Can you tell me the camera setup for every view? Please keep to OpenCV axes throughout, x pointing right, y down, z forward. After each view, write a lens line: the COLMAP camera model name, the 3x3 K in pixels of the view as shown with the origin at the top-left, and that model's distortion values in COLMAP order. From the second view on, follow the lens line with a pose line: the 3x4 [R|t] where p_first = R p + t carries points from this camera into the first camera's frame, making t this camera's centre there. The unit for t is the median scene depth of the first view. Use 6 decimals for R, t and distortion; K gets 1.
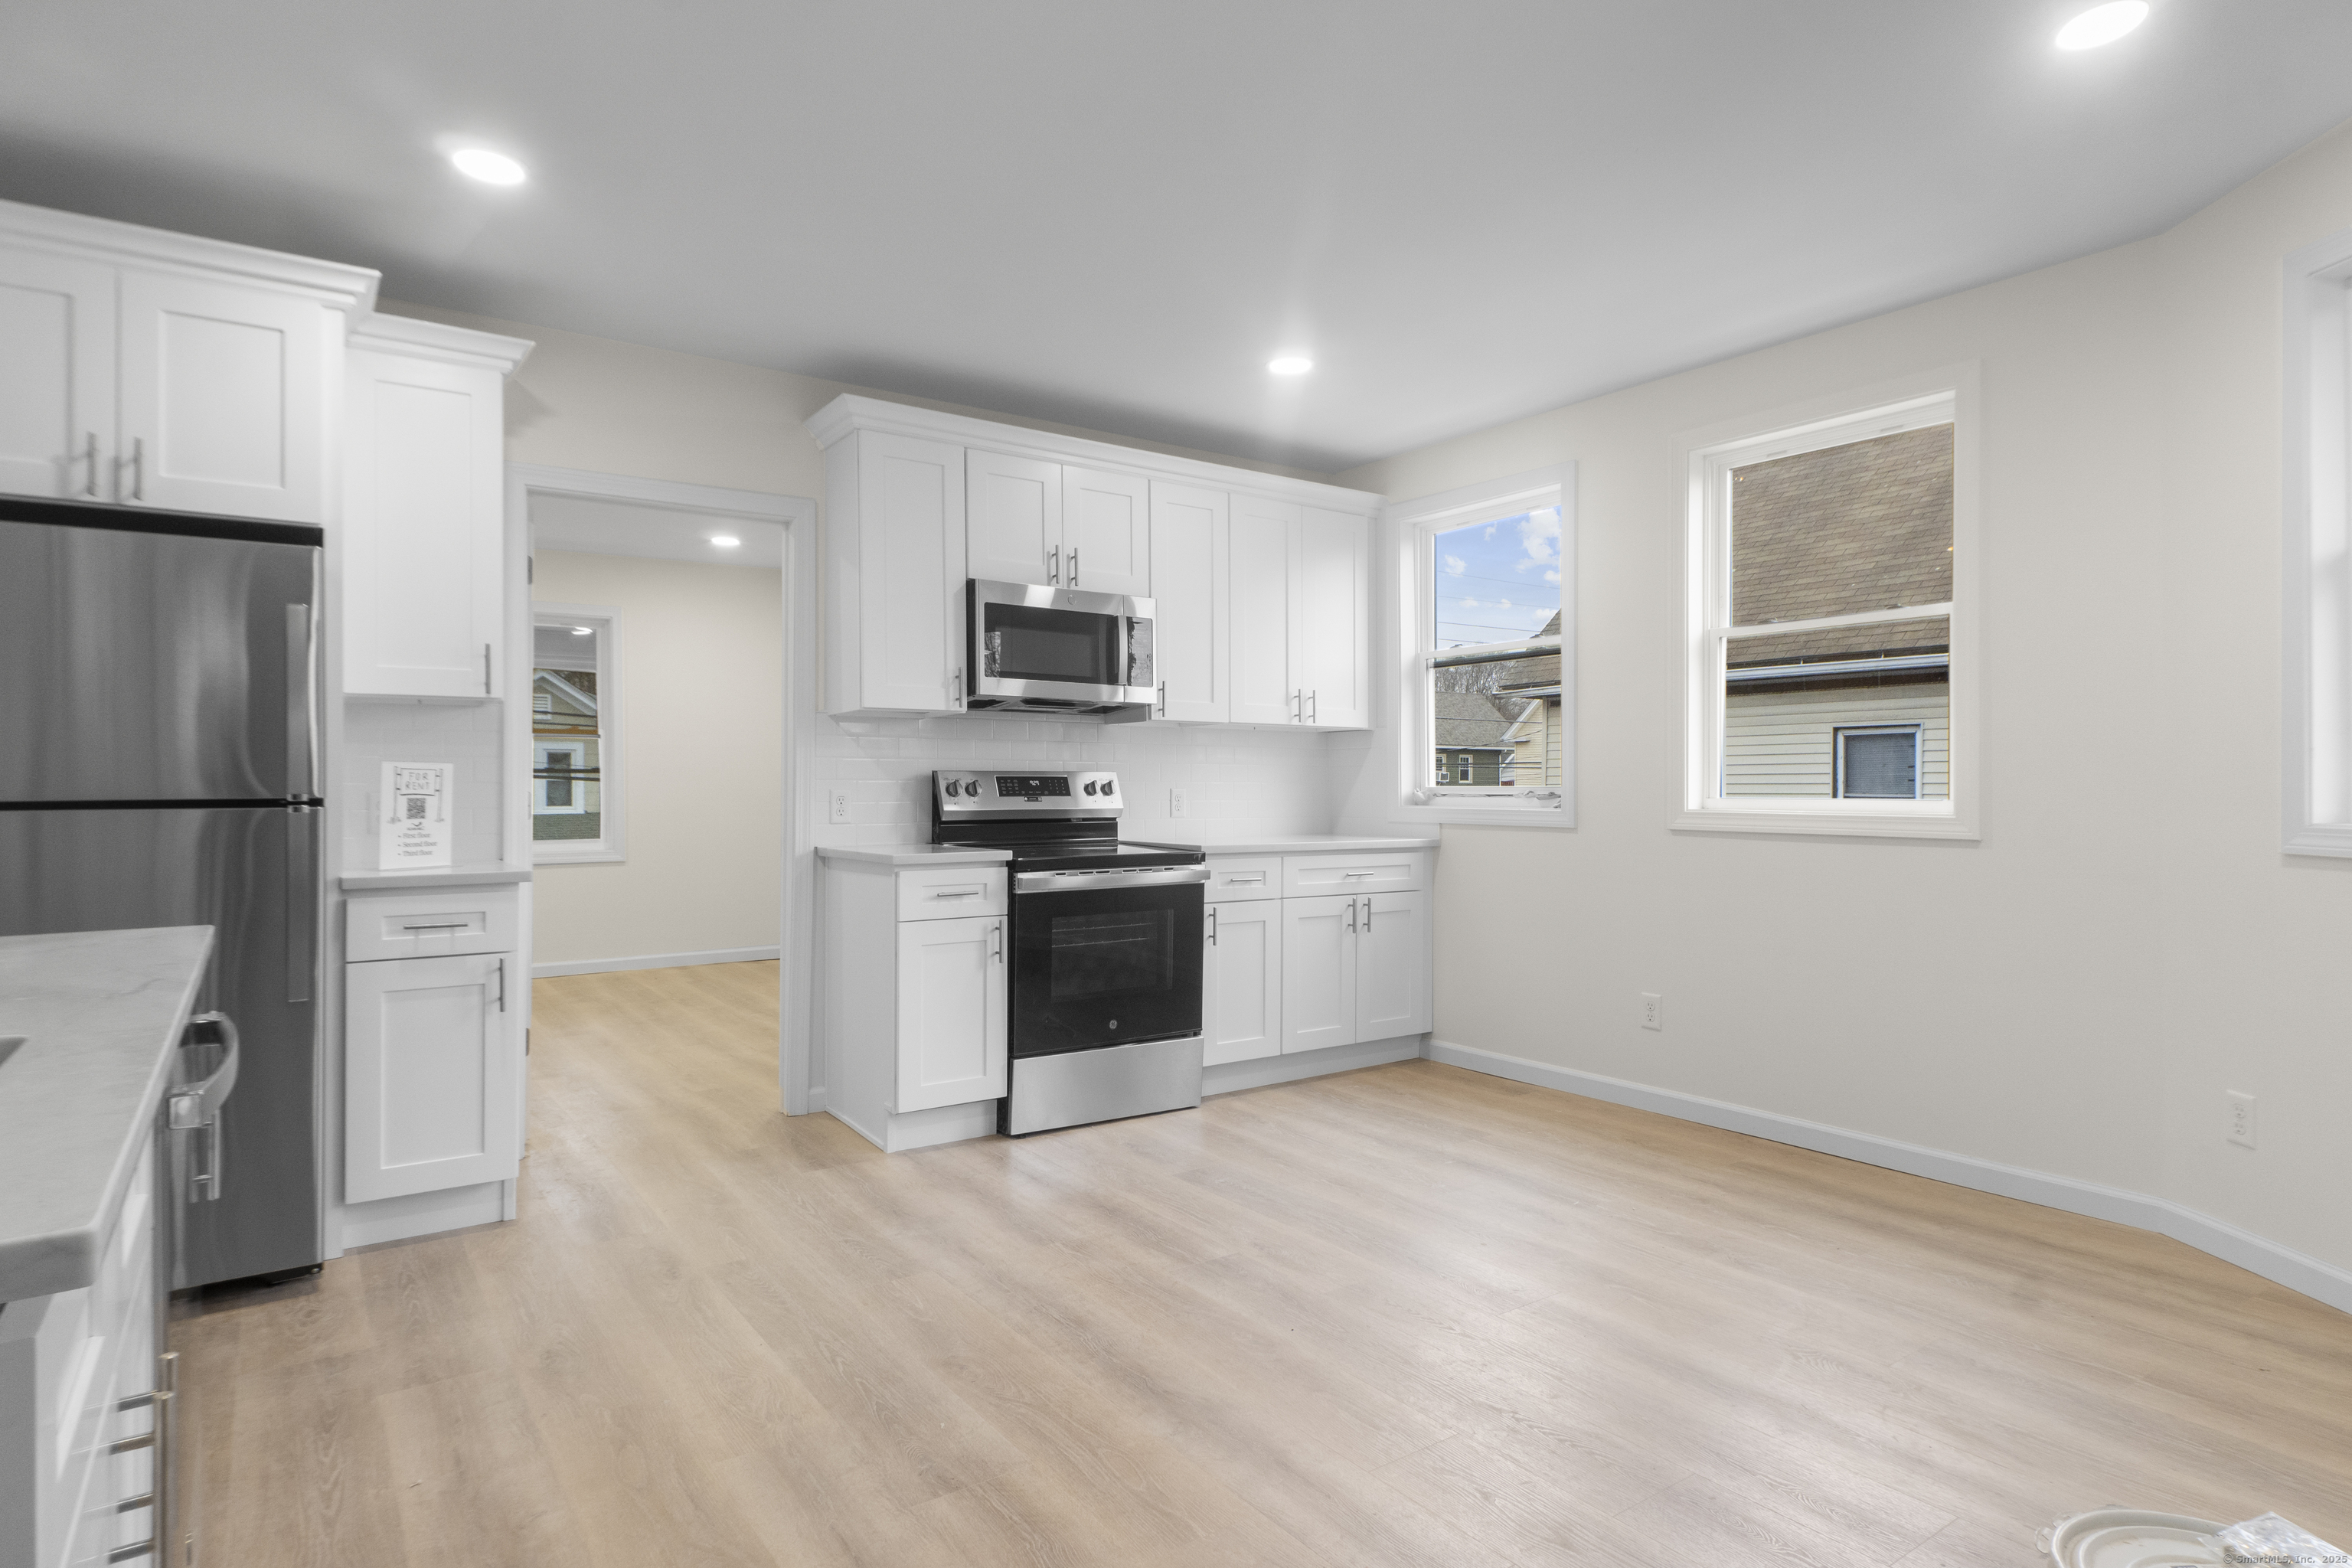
lens RADIAL K [[1265.7, 0, 1176.0], [0, 1265.7, 784.0], [0, 0, 1]] dist [-0.013980, -0.000778]
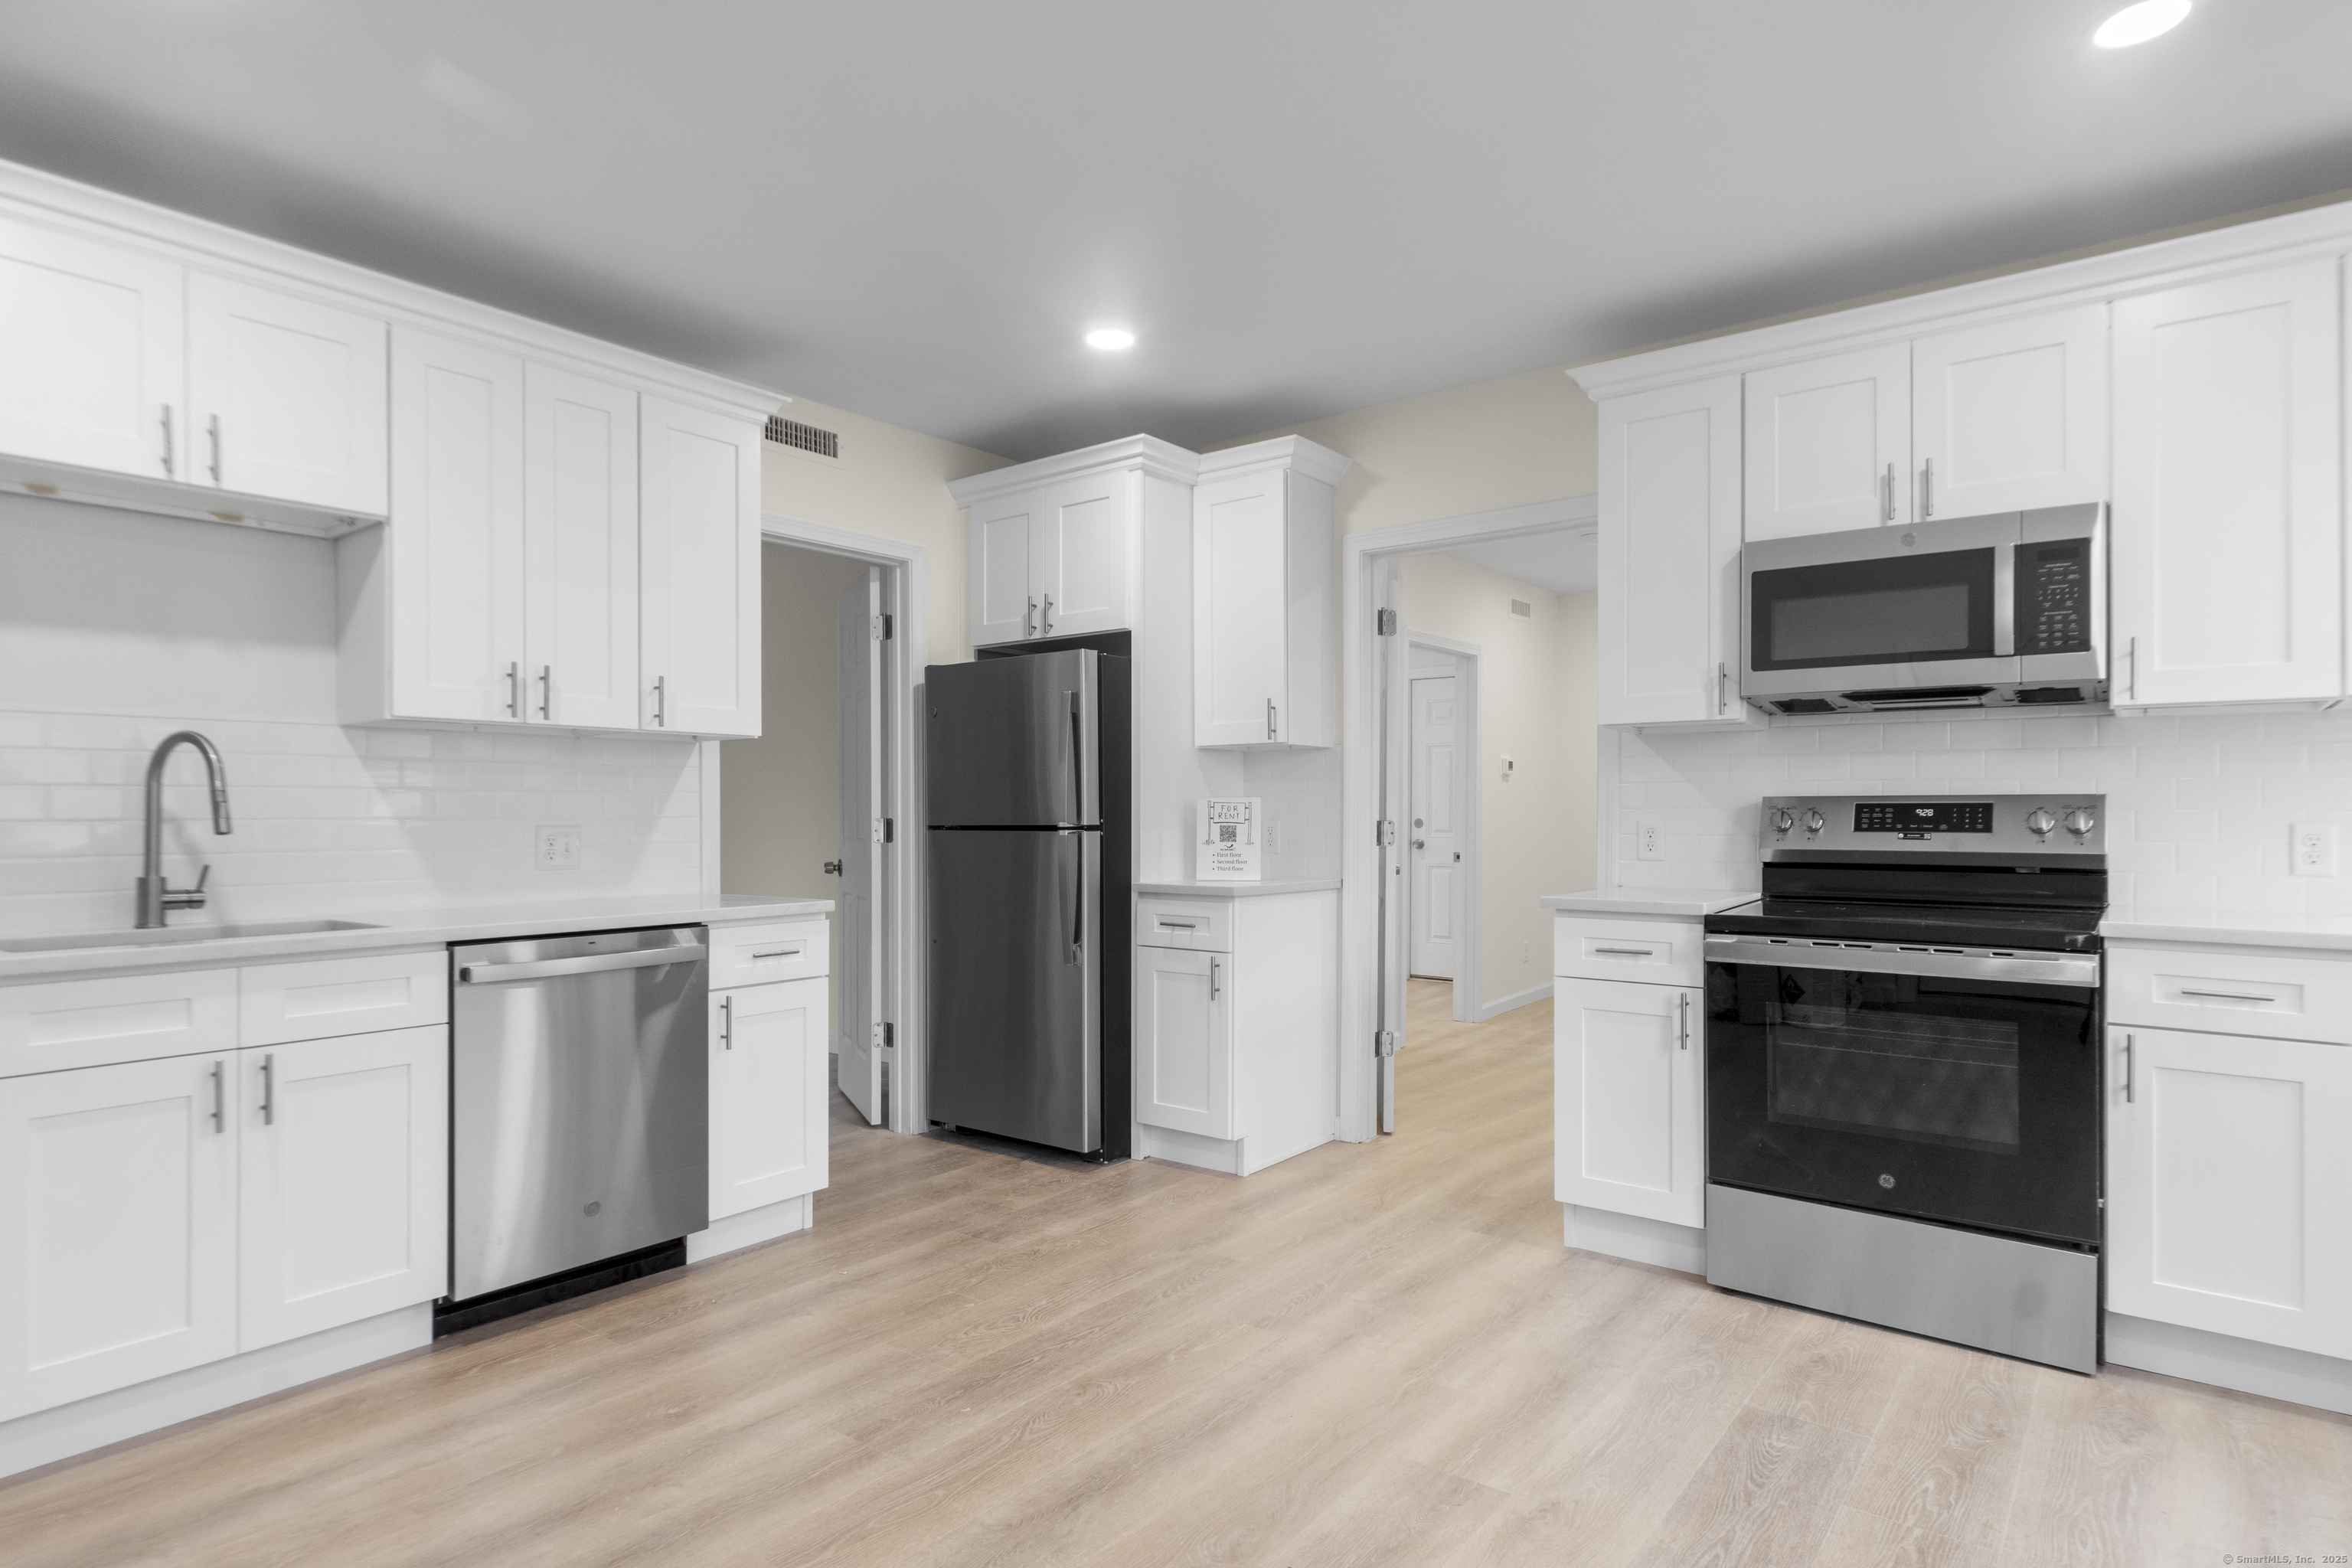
lens RADIAL K [[1290.9, 0, 1171.0], [0, 1290.9, 804.3], [0, 0, 1]] dist [0.003062, -0.000308]
pose [[0.271578, -0.005046, -0.962403, 0.622577], [0.002843, 0.999986, -0.004441, -0.004472], [0.962412, -0.001529, 0.271588, 0.578316]]
